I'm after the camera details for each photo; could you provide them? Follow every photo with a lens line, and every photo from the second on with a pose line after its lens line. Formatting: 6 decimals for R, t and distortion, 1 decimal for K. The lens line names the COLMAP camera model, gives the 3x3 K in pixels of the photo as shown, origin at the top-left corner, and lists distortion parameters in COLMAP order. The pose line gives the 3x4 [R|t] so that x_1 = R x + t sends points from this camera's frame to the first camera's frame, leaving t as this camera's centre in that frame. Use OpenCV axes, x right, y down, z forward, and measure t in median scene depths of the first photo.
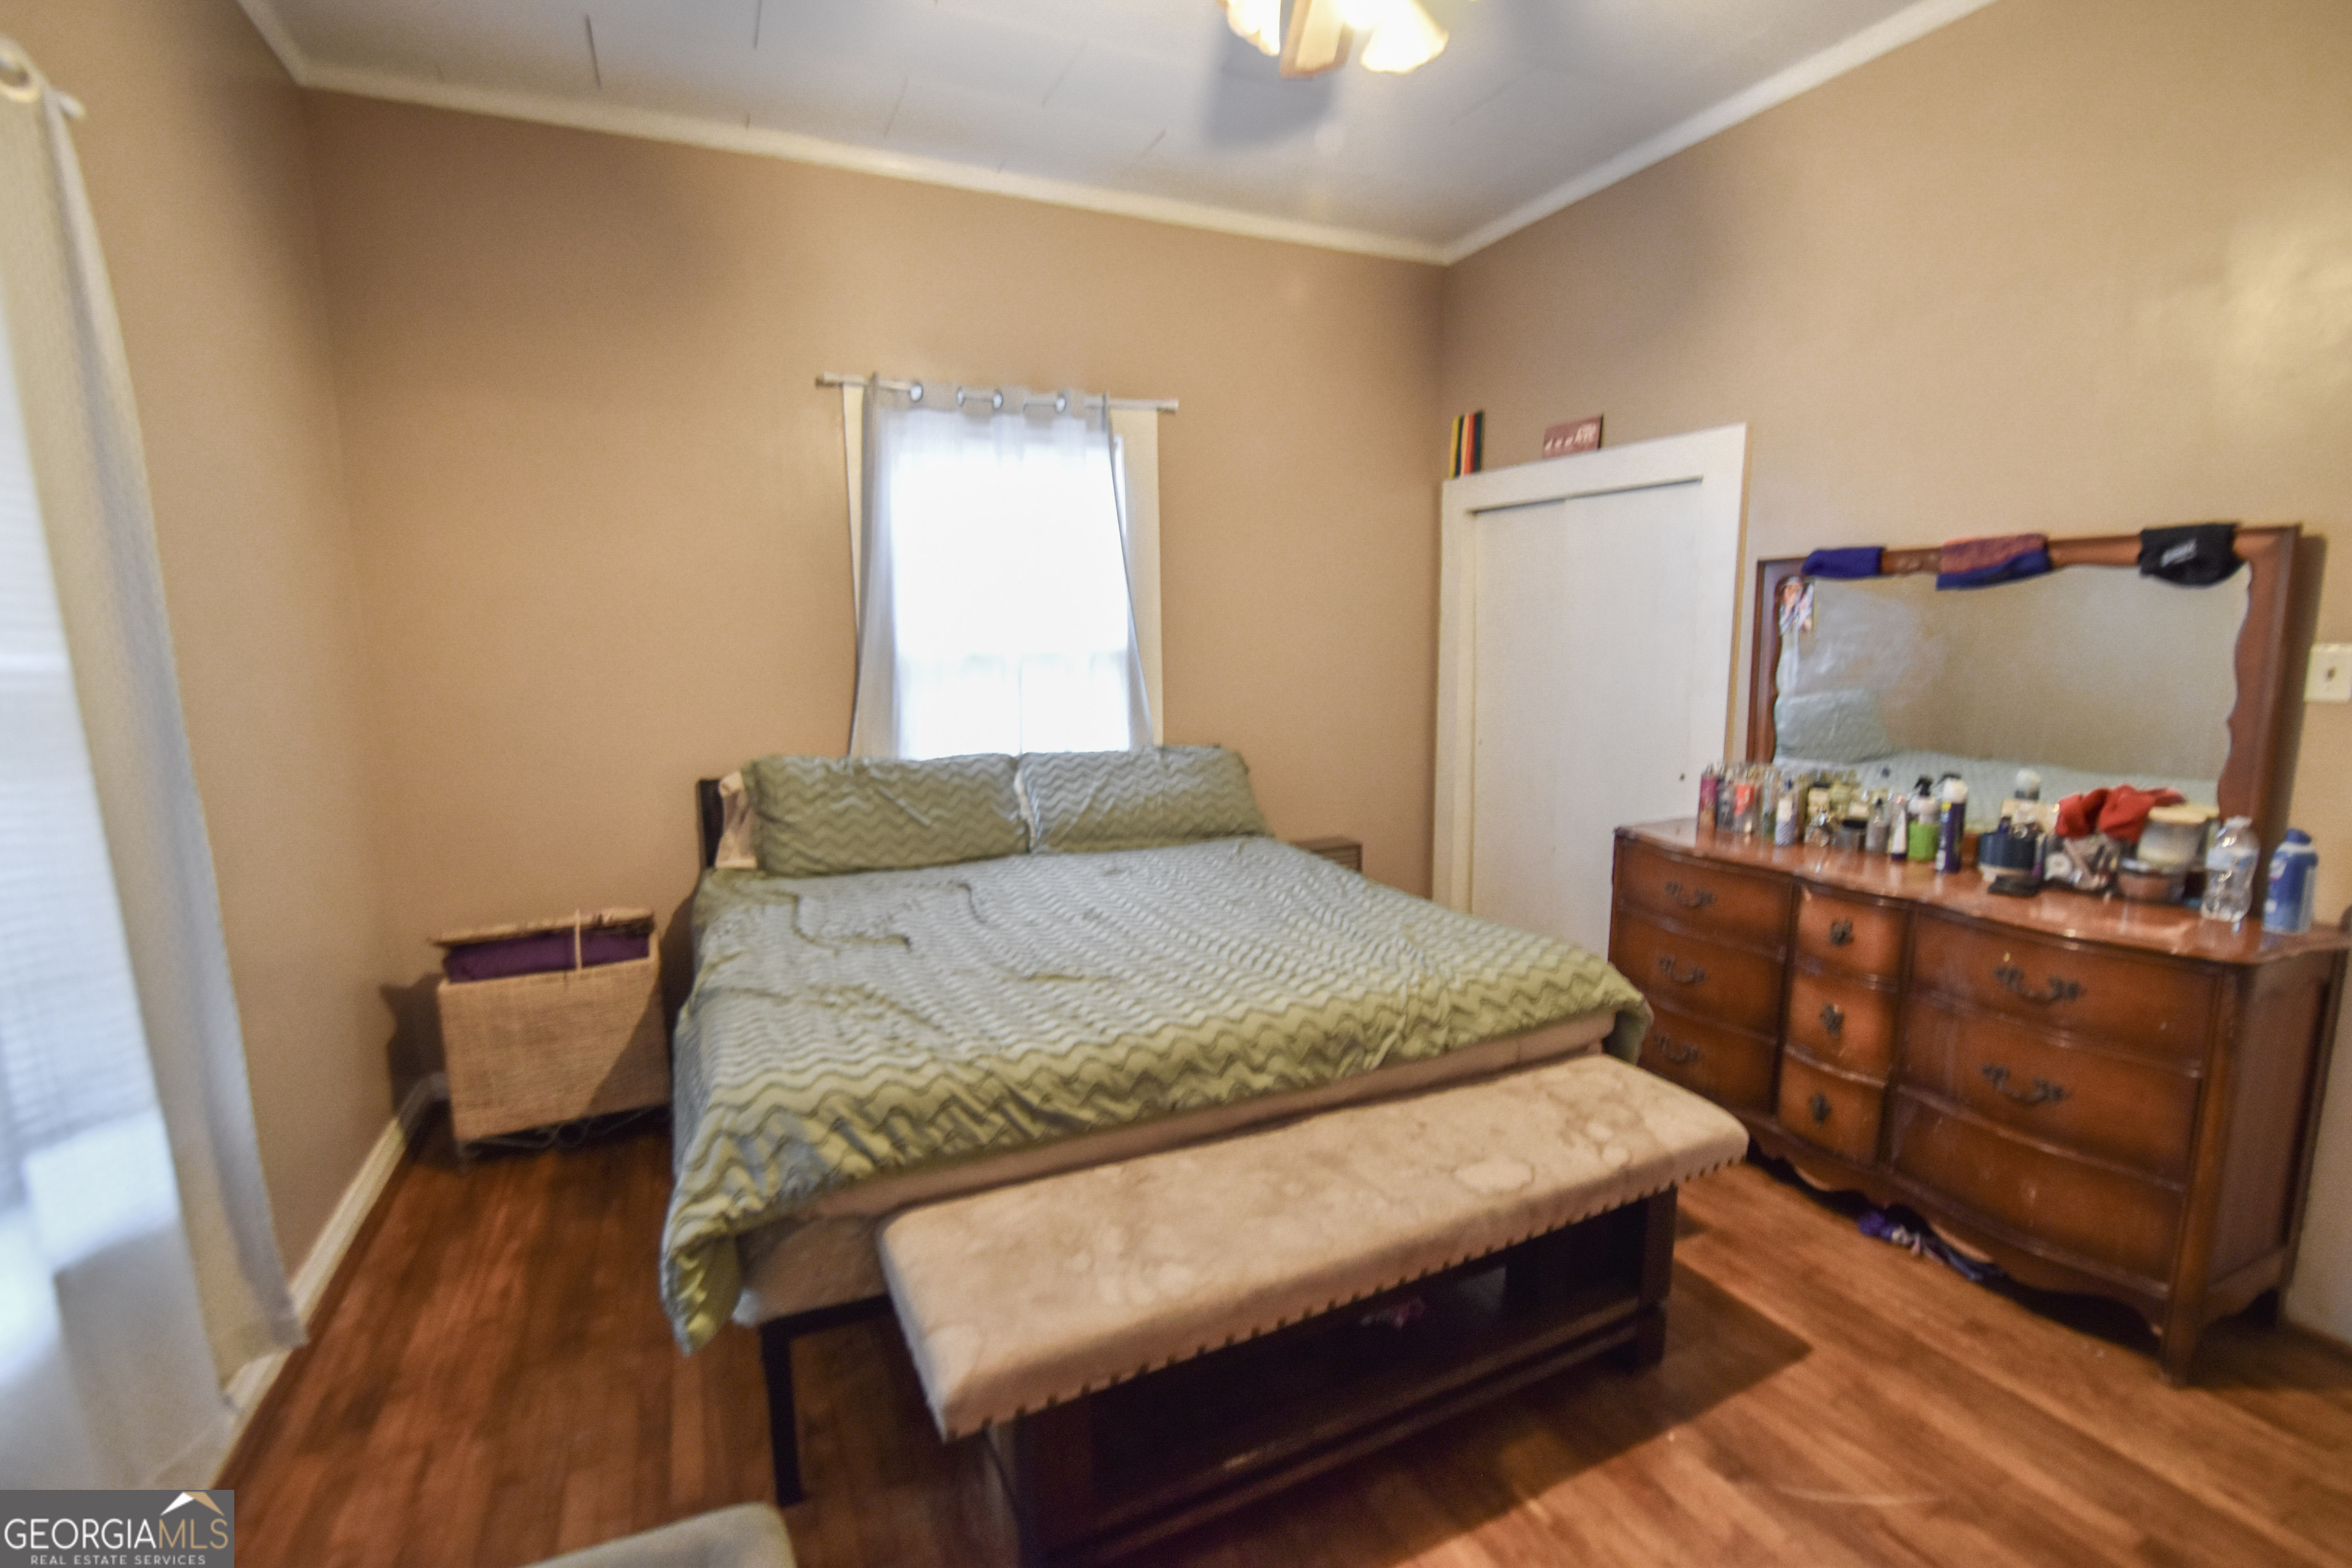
lens RADIAL K [[1025.8, 0, 1176.7], [0, 1025.8, 788.6], [0, 0, 1]] dist [-0.026540, 0.000046]
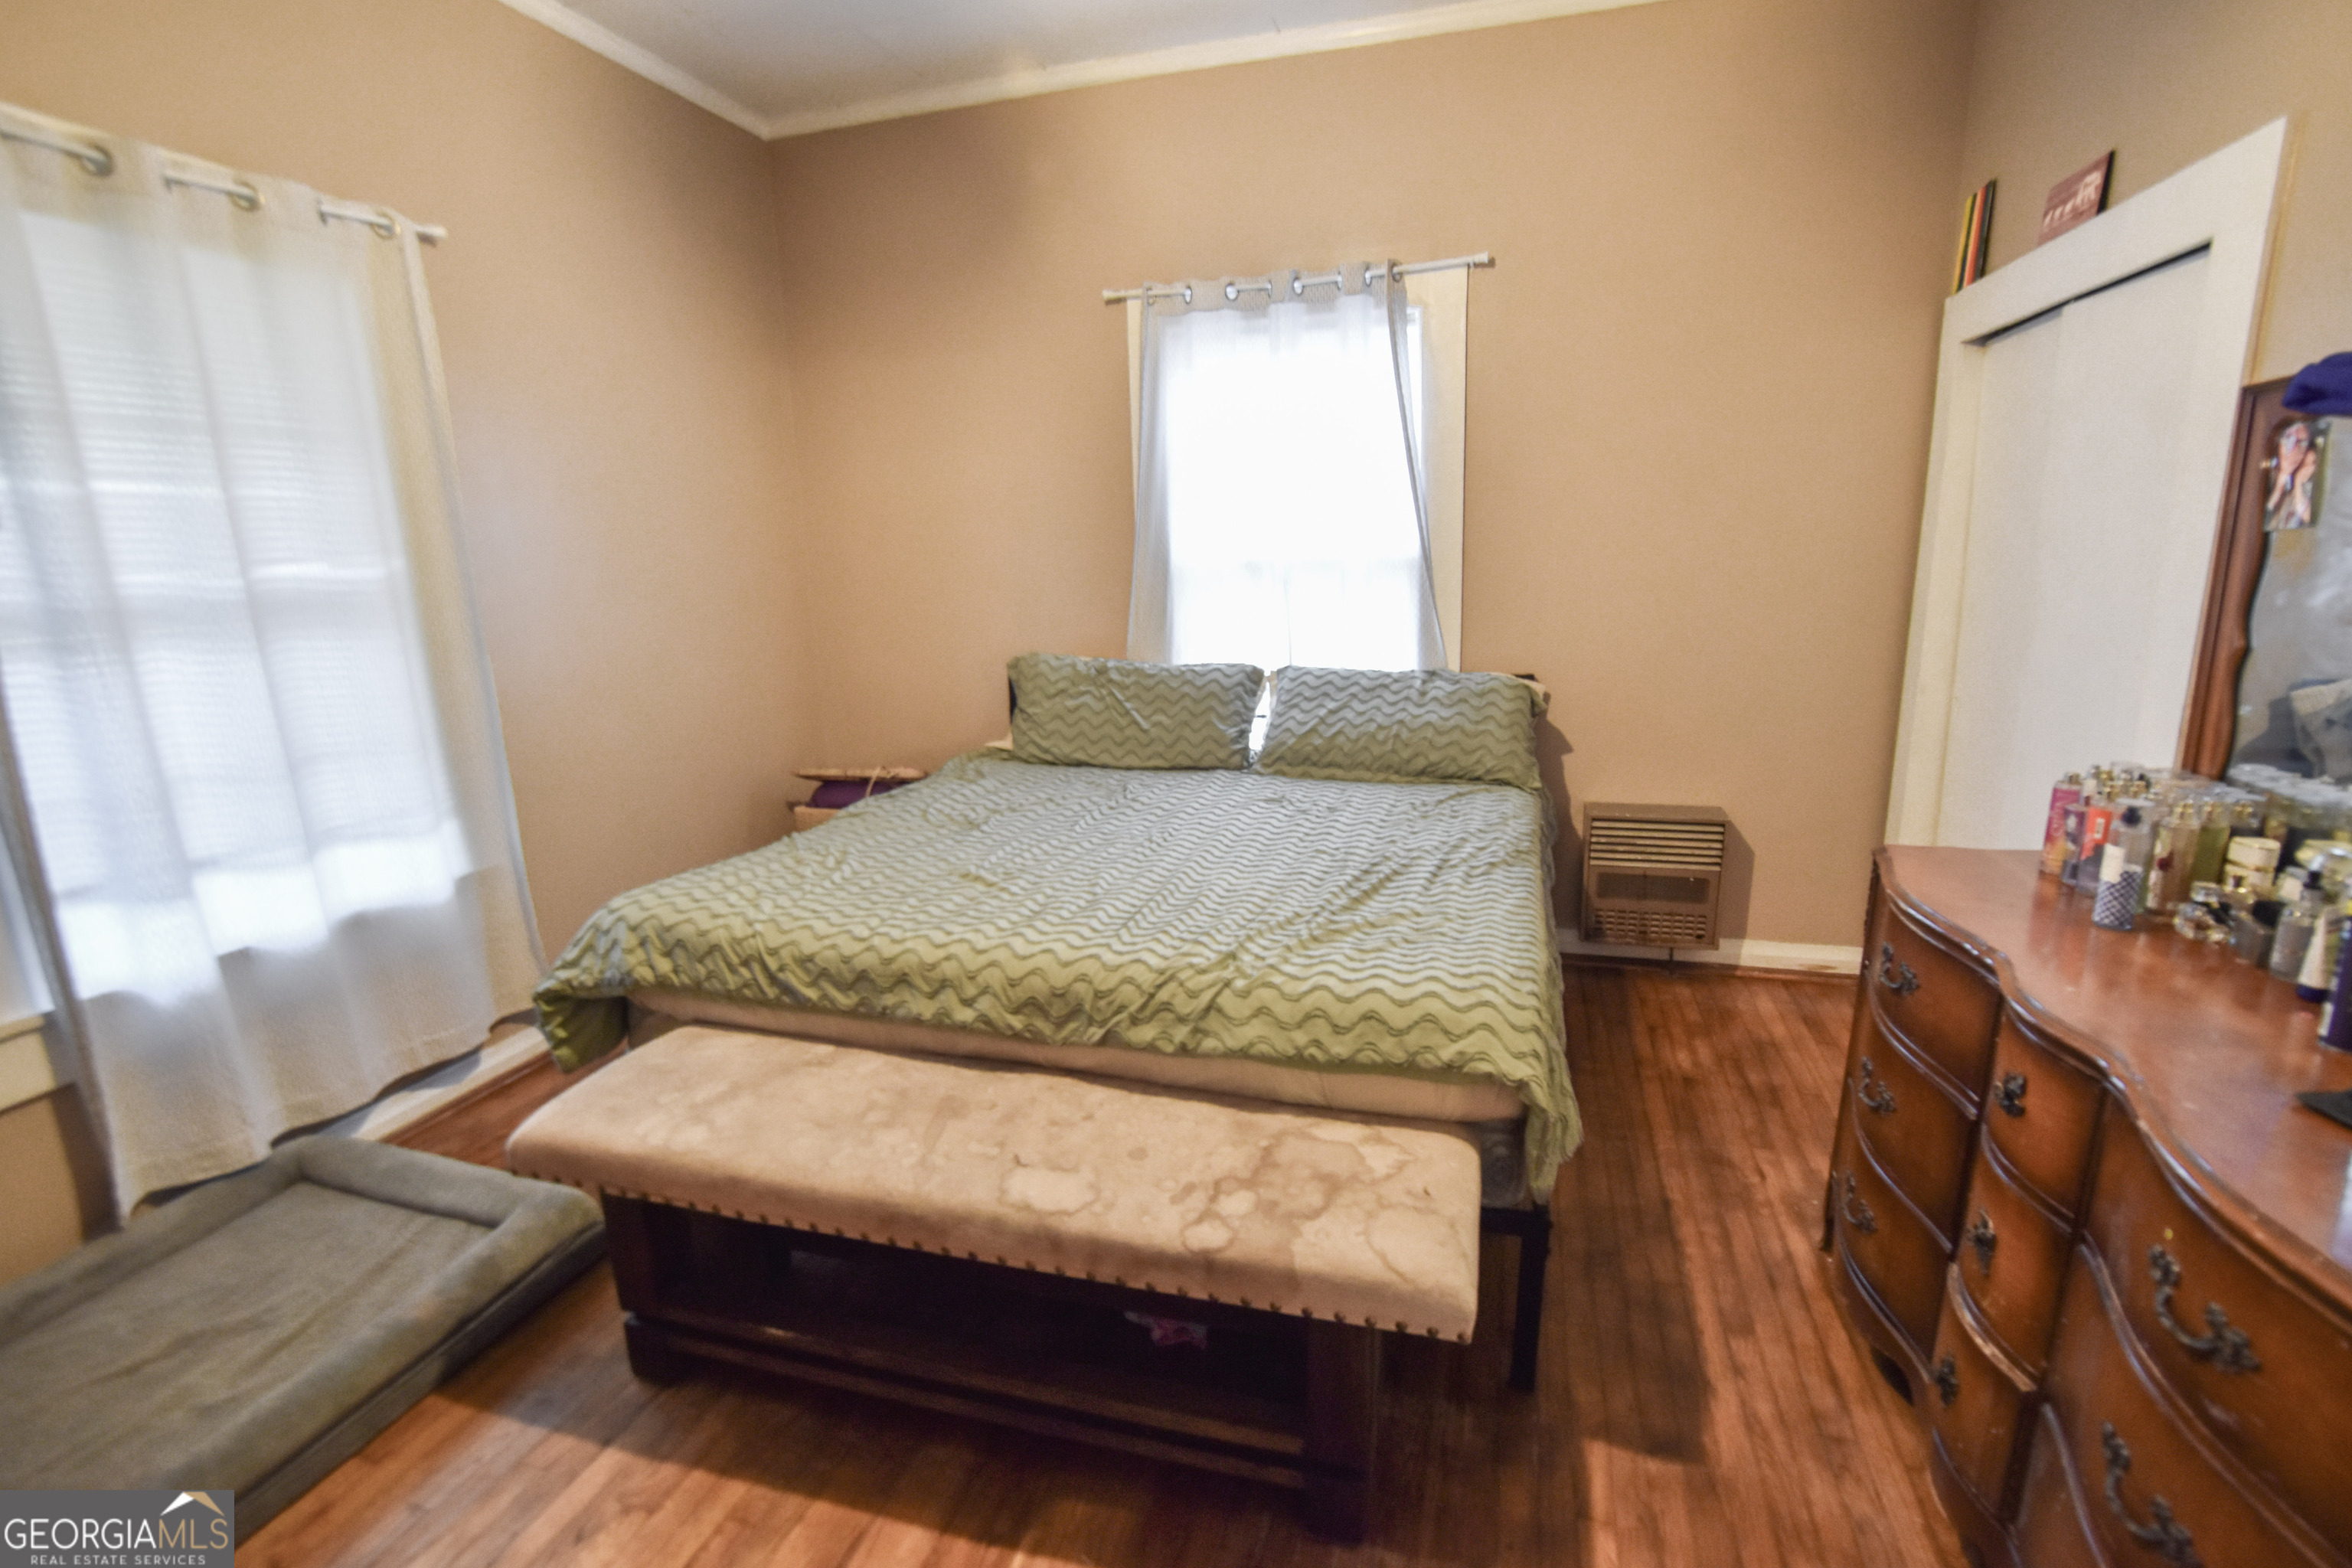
lens RADIAL K [[1051.7, 0, 1182.3], [0, 1051.7, 781.2], [0, 0, 1]] dist [-0.034827, 0.007152]
pose [[0.752990, 0.136088, -0.643806, 0.496273], [-0.083079, 0.990213, 0.112143, -0.036206], [0.652767, -0.030956, 0.756926, 0.228485]]
